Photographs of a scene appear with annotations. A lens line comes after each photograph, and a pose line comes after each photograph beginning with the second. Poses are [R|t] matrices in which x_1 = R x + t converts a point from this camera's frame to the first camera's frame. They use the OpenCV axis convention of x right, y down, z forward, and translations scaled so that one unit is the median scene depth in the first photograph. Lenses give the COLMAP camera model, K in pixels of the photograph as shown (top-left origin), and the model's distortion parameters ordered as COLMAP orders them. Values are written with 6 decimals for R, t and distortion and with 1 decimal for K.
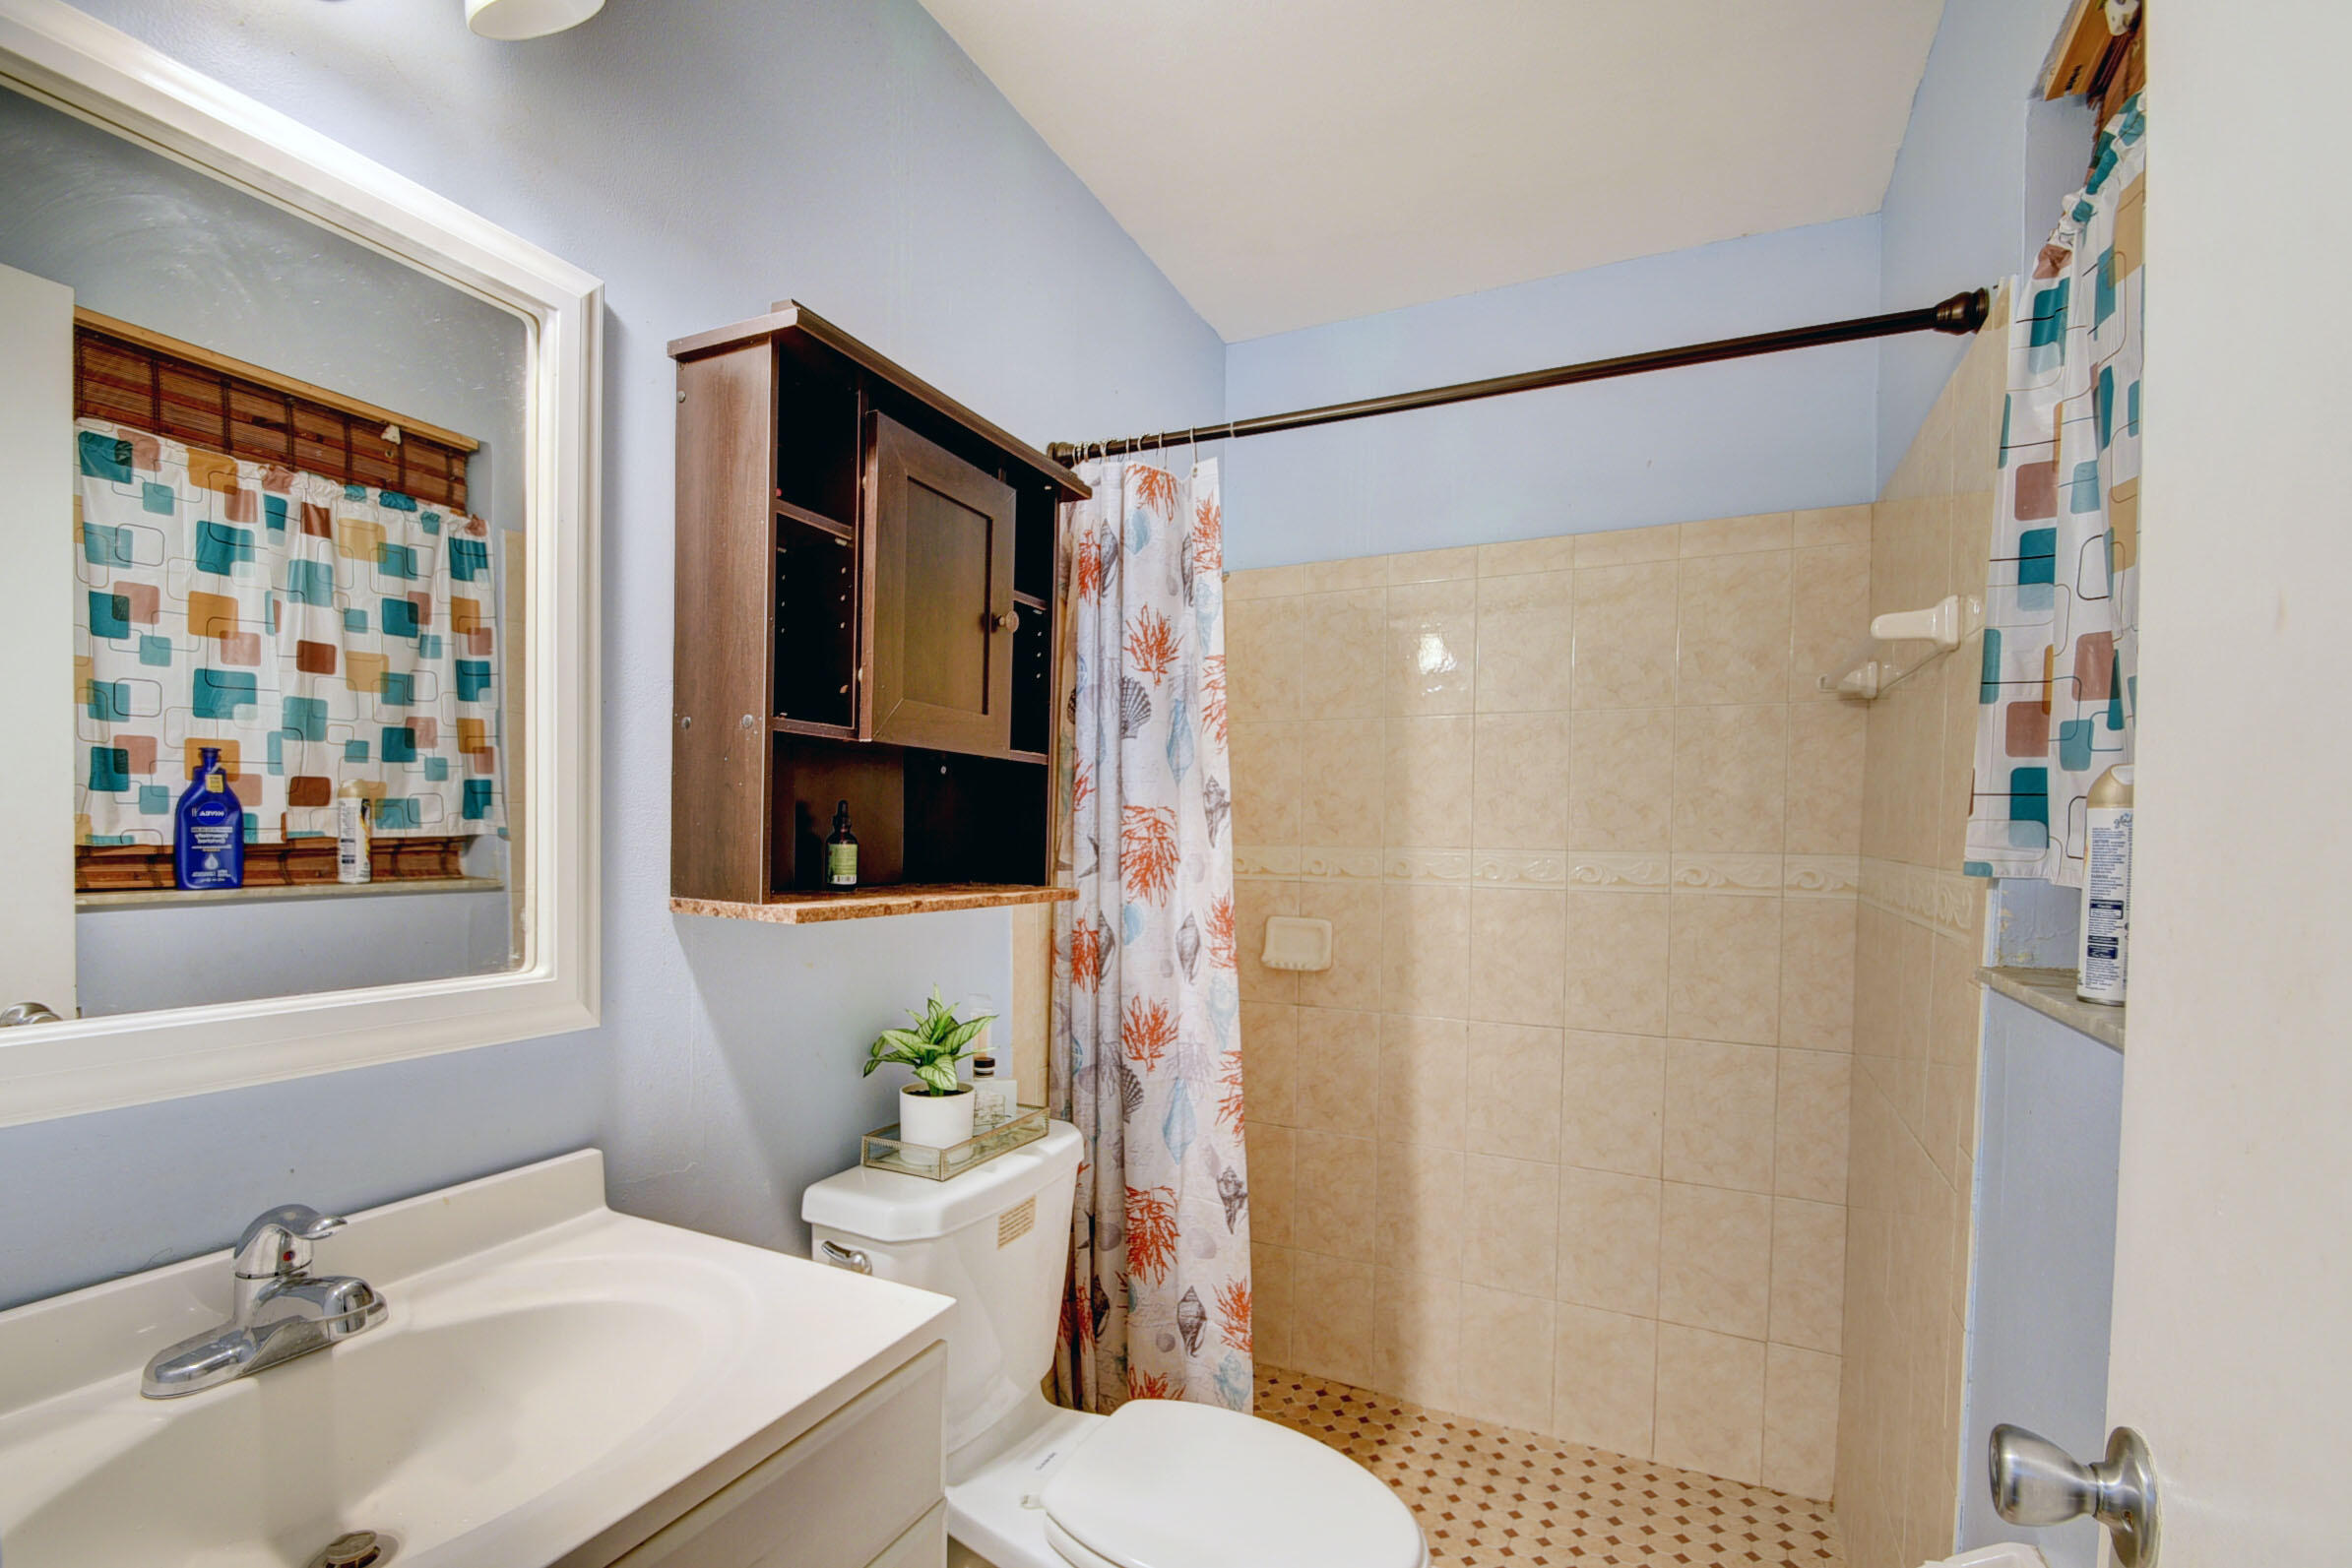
lens RADIAL K [[1040.9, 0, 1181.5], [0, 1040.9, 864.4], [0, 0, 1]] dist [-0.002054, -0.025799]
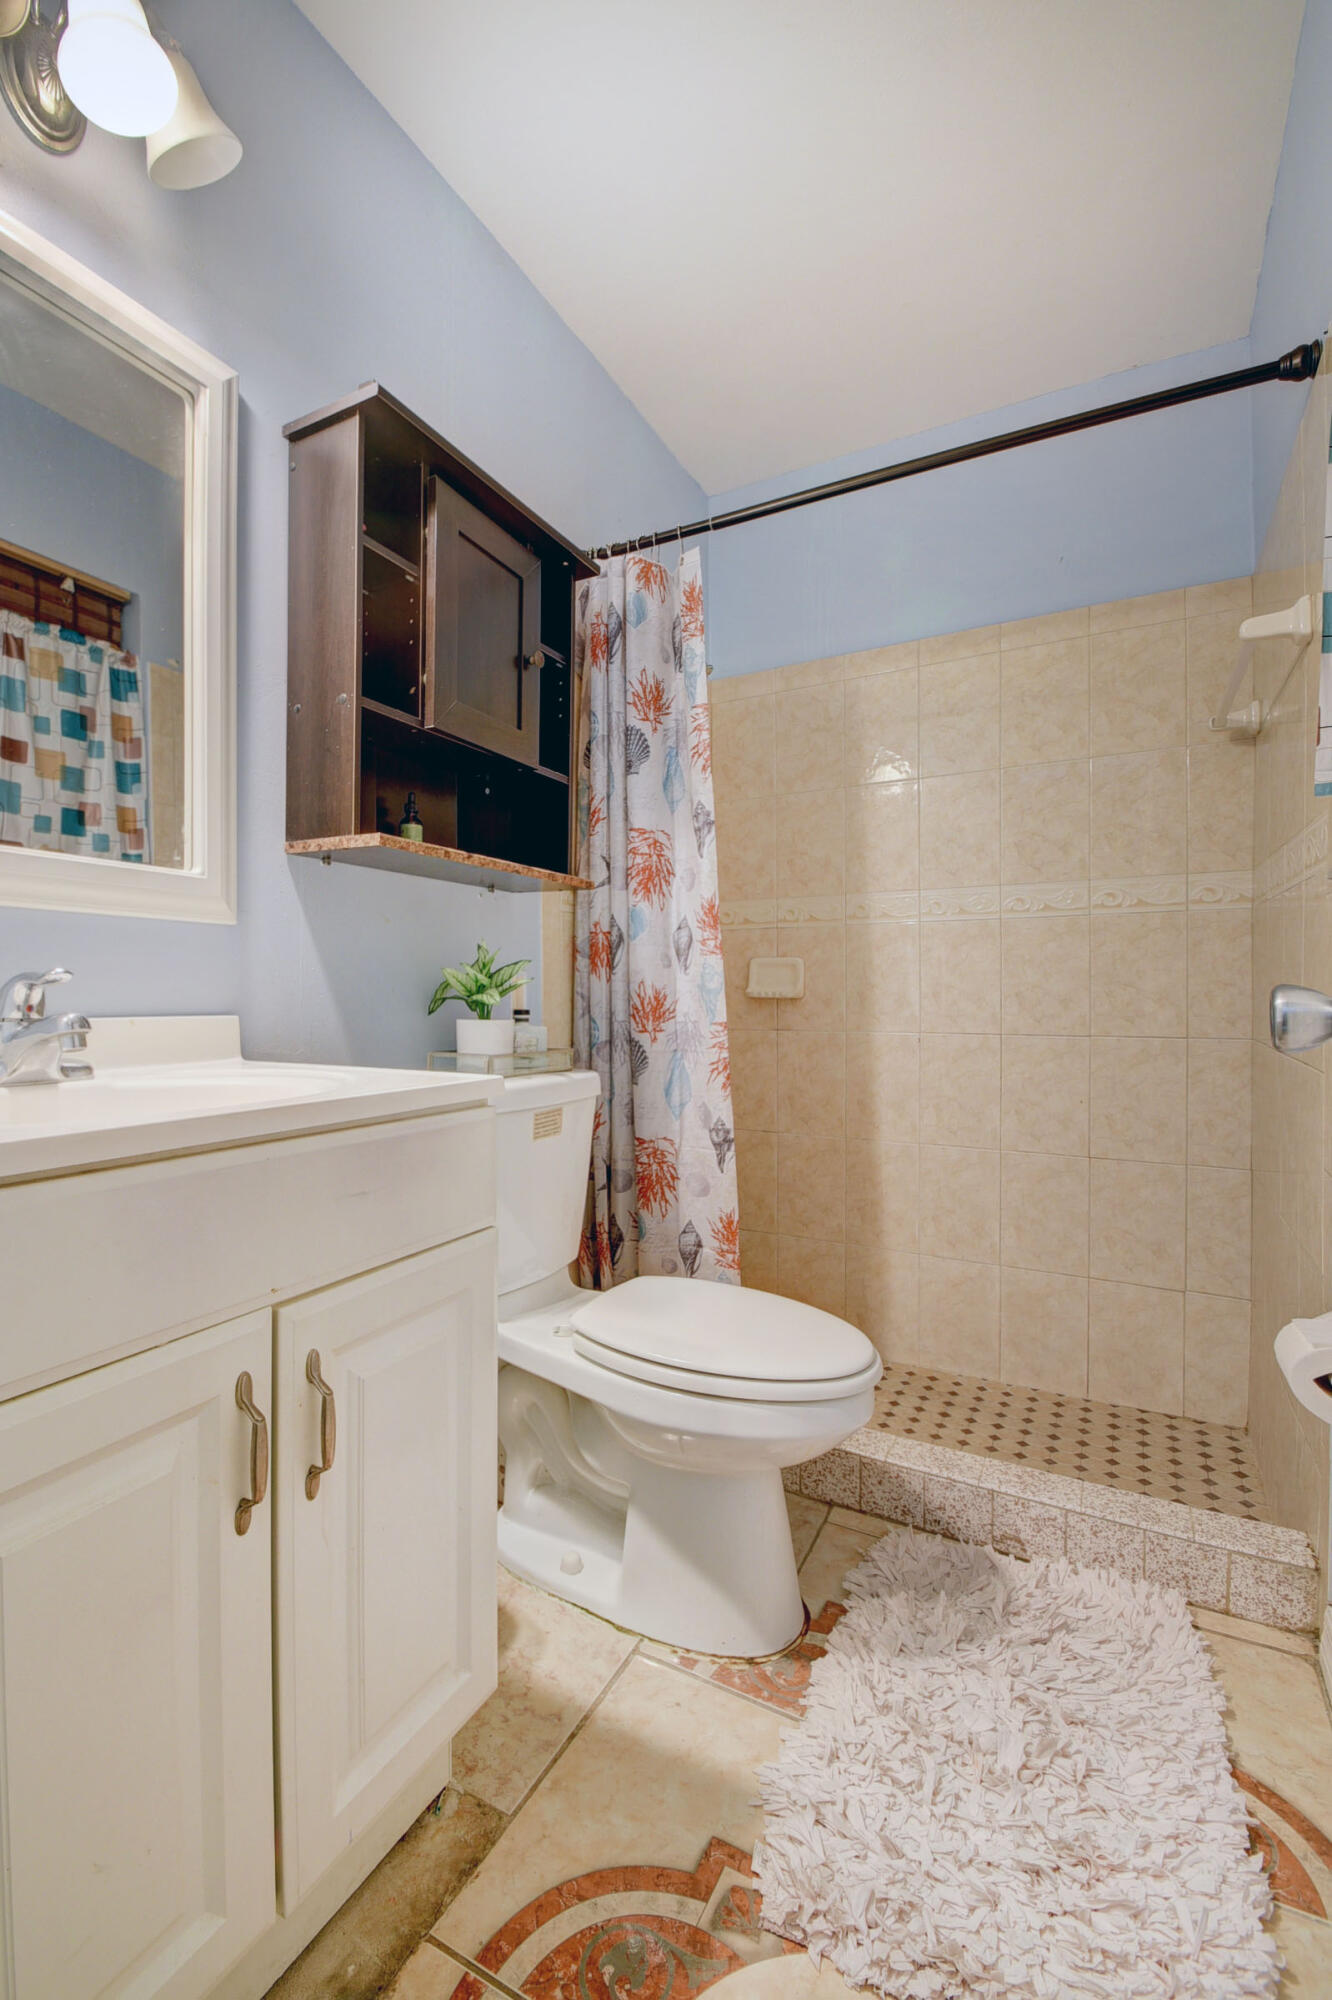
lens RADIAL K [[877.7, 0, 614.1], [0, 877.7, 998.2], [0, 0, 1]] dist [-0.001055, -0.026128]
pose [[0.996721, -0.015639, -0.079387, 0.006564], [0.013918, 0.999657, -0.022191, 0.164383], [0.079707, 0.021013, 0.996597, -0.047574]]
